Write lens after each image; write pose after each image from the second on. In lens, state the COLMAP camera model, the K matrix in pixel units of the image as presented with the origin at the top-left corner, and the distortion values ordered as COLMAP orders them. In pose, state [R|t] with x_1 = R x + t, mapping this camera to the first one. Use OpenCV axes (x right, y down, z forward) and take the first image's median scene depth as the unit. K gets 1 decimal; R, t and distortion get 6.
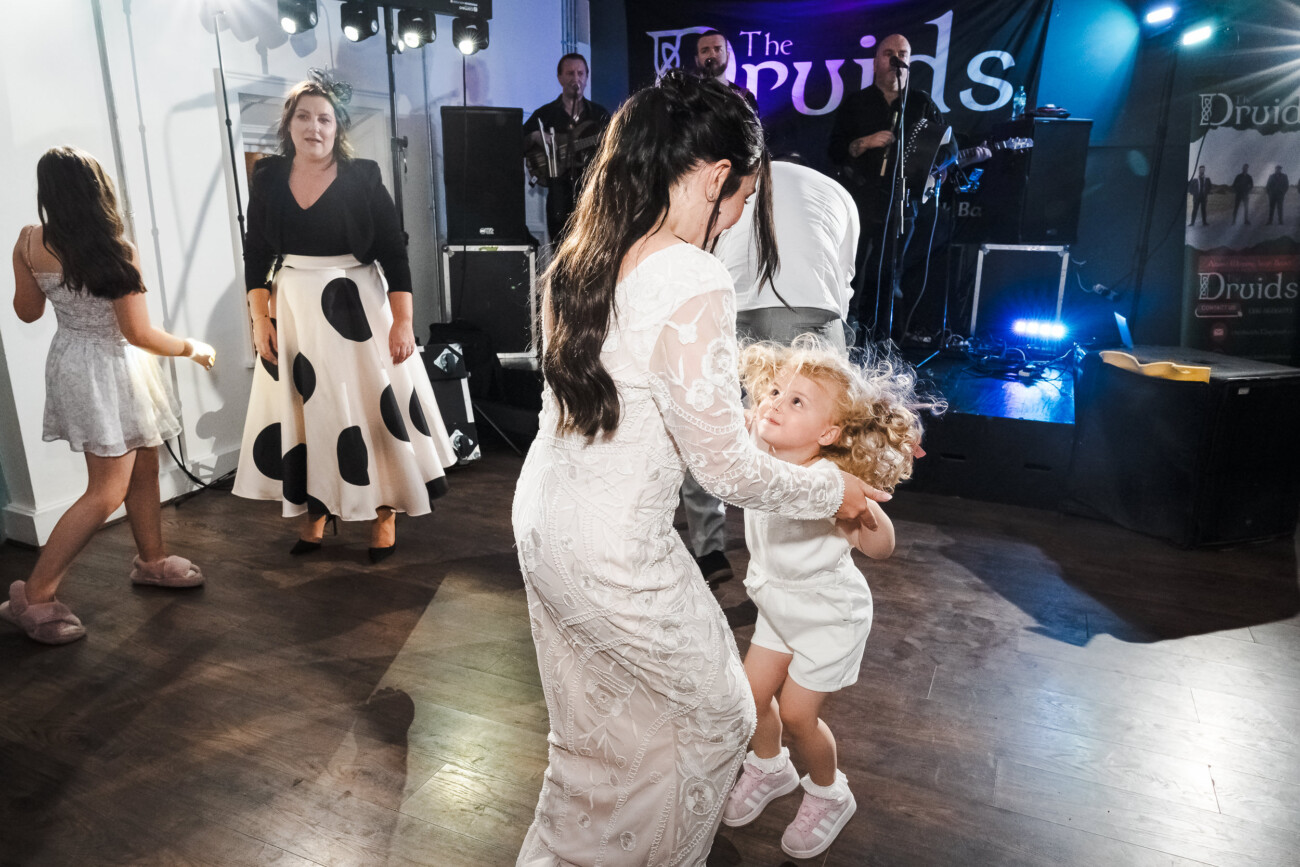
lens RADIAL K [[880.7, 0, 647.0], [0, 880.7, 436.8], [0, 0, 1]] dist [0.001741, 0.003321]
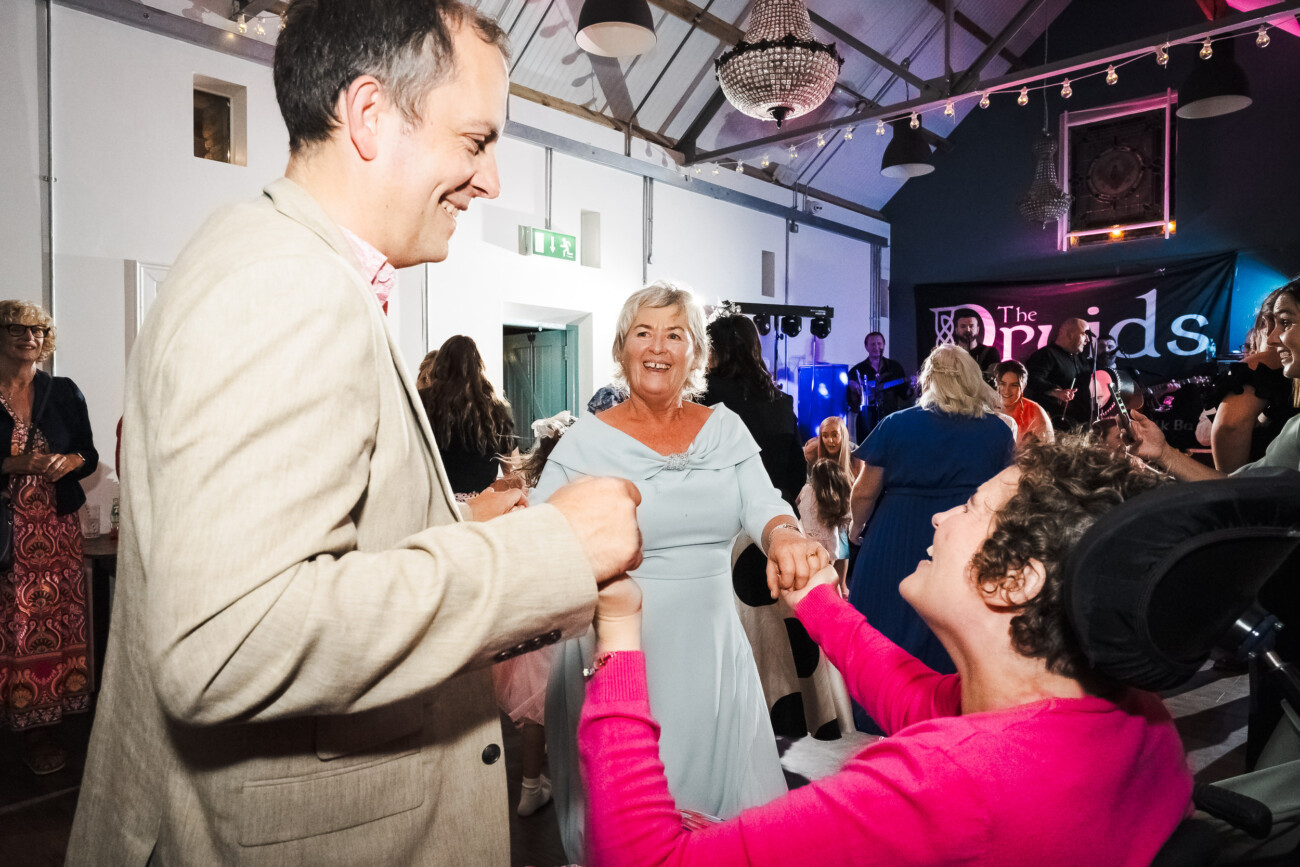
lens RADIAL K [[884.8, 0, 647.4], [0, 884.8, 436.2], [0, 0, 1]] dist [-0.000416, 0.005886]
pose [[0.949950, -0.000688, -0.312403, 0.016245], [-0.077689, 0.968063, -0.238368, 0.158417], [0.302589, 0.250708, 0.919557, -0.532509]]
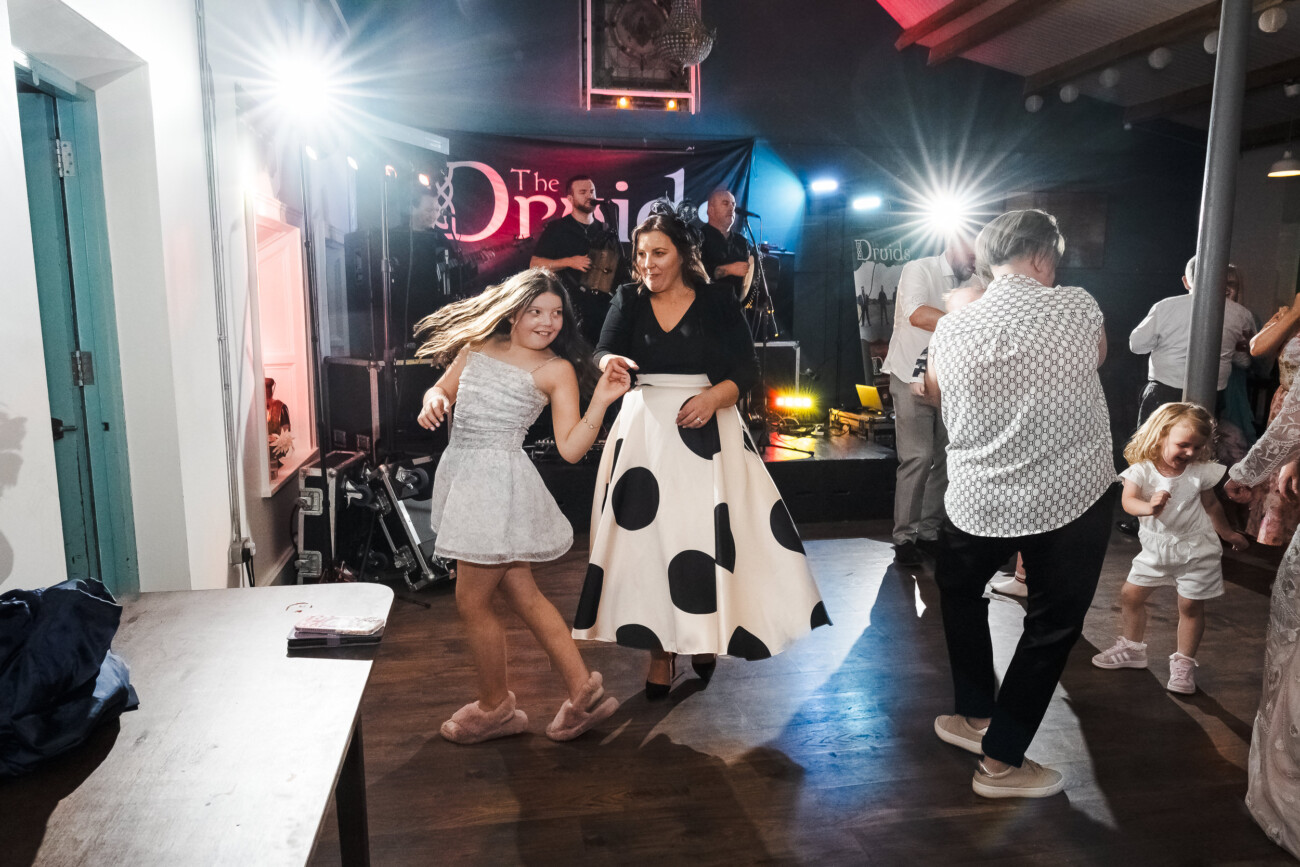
lens RADIAL K [[898.6, 0, 648.1], [0, 898.6, 436.1], [0, 0, 1]] dist [0.000123, 0.004011]
pose [[0.820505, -0.091132, 0.564328, -0.520102], [0.159192, 0.984585, -0.072460, -0.007377], [-0.549026, 0.149290, 0.822364, -0.004374]]
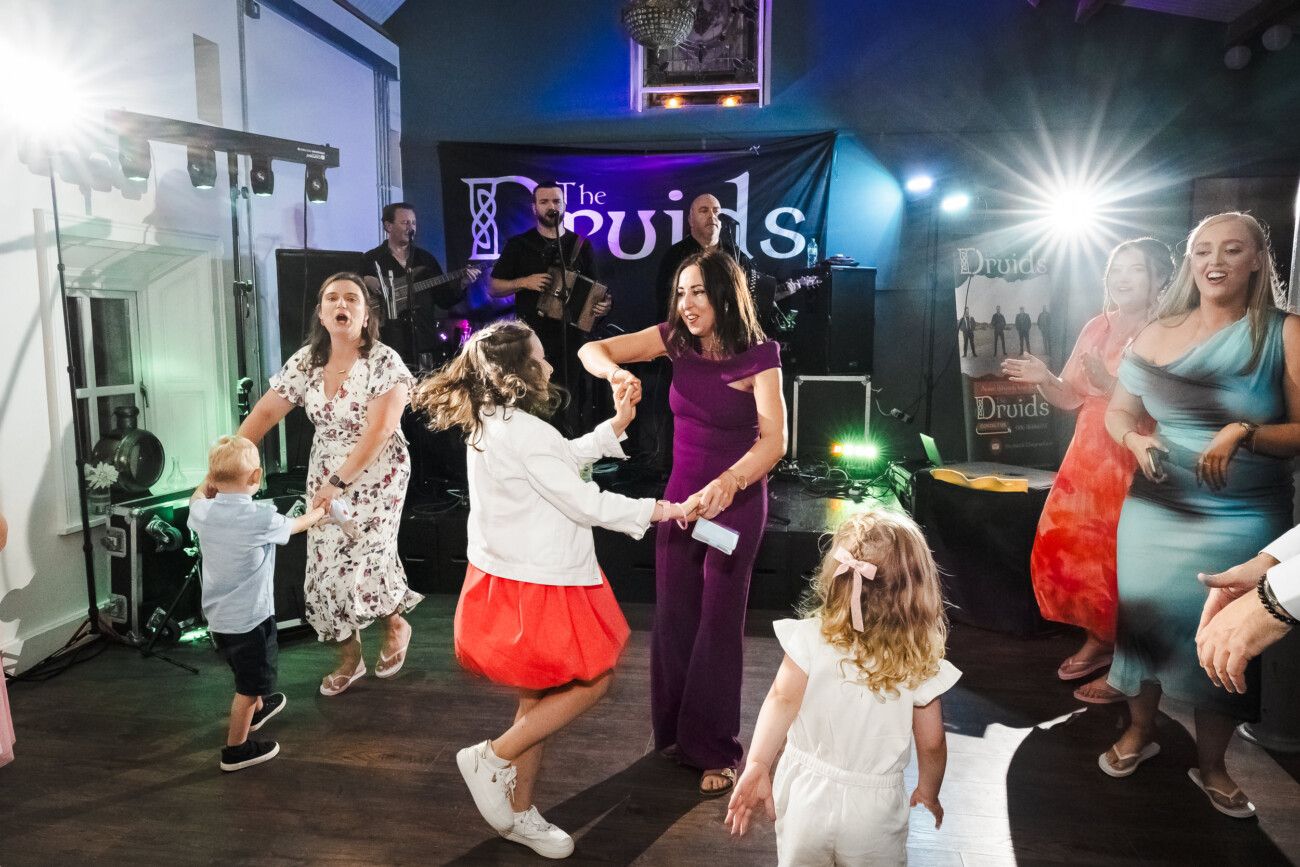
lens RADIAL K [[904.7, 0, 648.2], [0, 904.7, 436.3], [0, 0, 1]] dist [-0.001155, 0.003383]
pose [[0.964175, -0.039345, 0.262333, -0.097774], [0.077075, 0.987826, -0.135126, -0.007110], [-0.253823, 0.150504, 0.955470, -0.015827]]
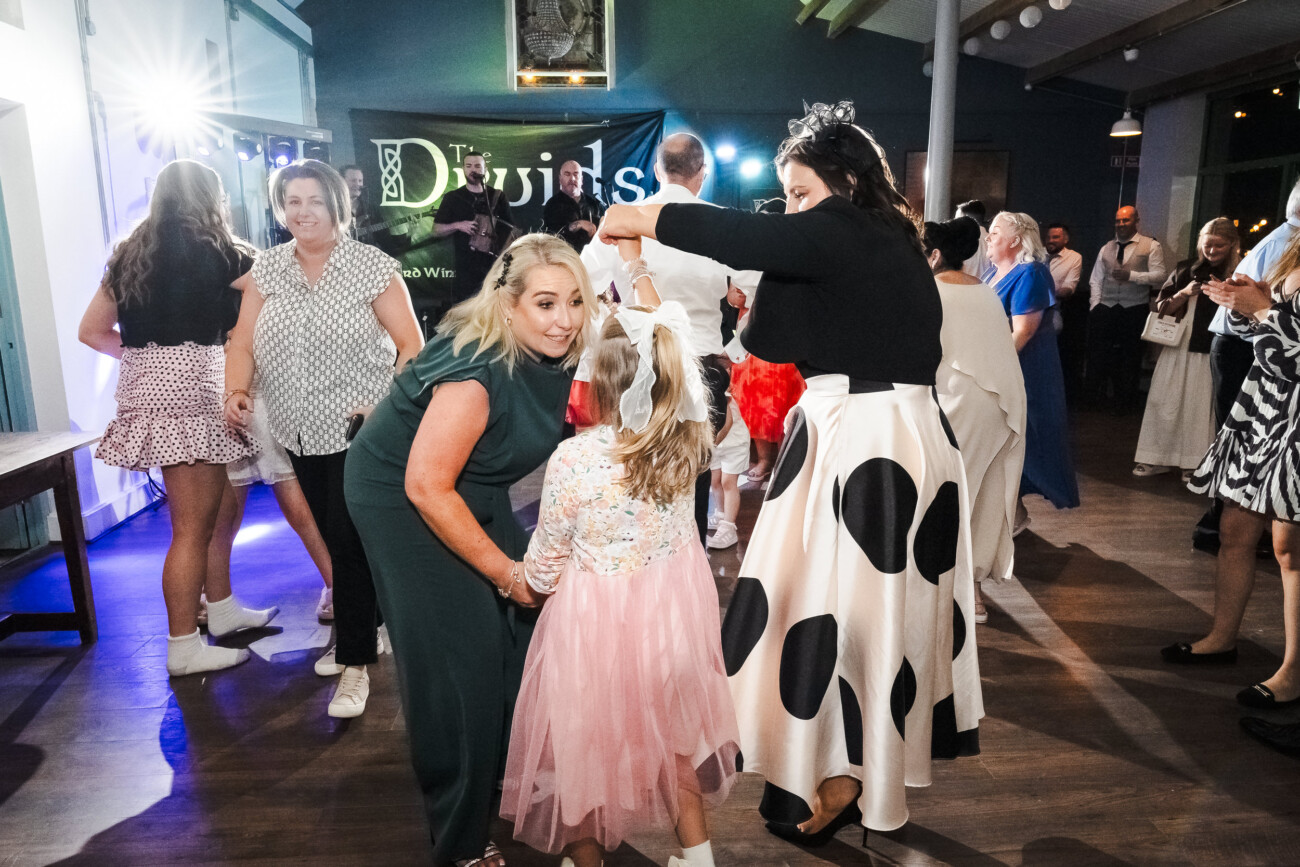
lens RADIAL K [[904.1, 0, 650.0], [0, 904.1, 433.5], [0, 0, 1]] dist [0.004587, 0.004993]
pose [[0.883204, -0.104680, 0.457158, -0.354690], [0.140739, 0.989003, -0.045439, 0.093111], [-0.447374, 0.104472, 0.888224, -0.364561]]
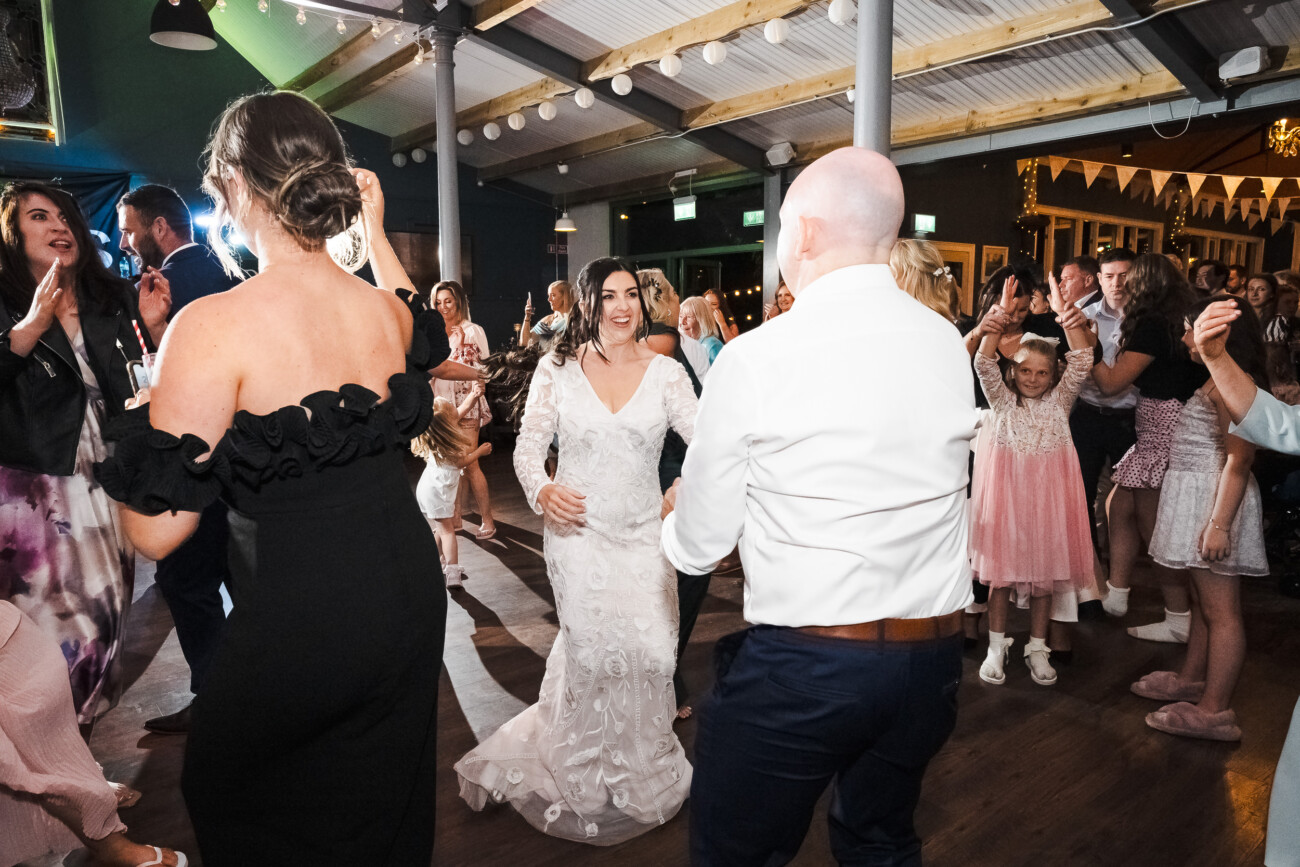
lens RADIAL K [[880.7, 0, 647.0], [0, 880.7, 436.8], [0, 0, 1]] dist [0.001741, 0.003321]
pose [[0.449979, -0.130985, 0.883381, -0.518576], [0.250759, 0.967921, 0.015788, 0.080558], [-0.857111, 0.214411, 0.468390, -0.354942]]
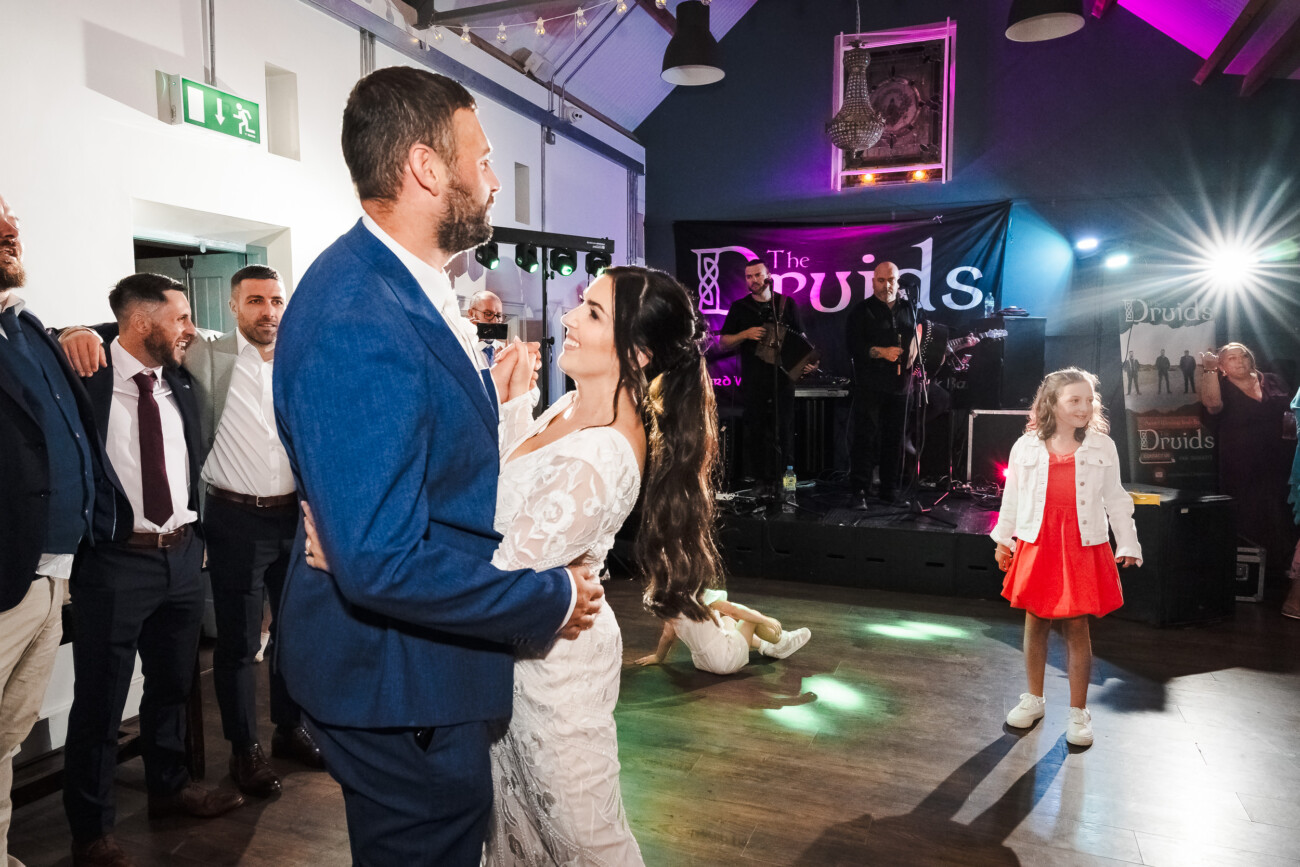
lens RADIAL K [[867.1, 0, 648.4], [0, 867.1, 436.9], [0, 0, 1]] dist [-0.000264, 0.004632]
pose [[0.998844, -0.012774, 0.046336, -0.154365], [0.021066, 0.982858, -0.183158, 0.043207], [-0.043202, 0.183922, 0.981991, -0.221205]]
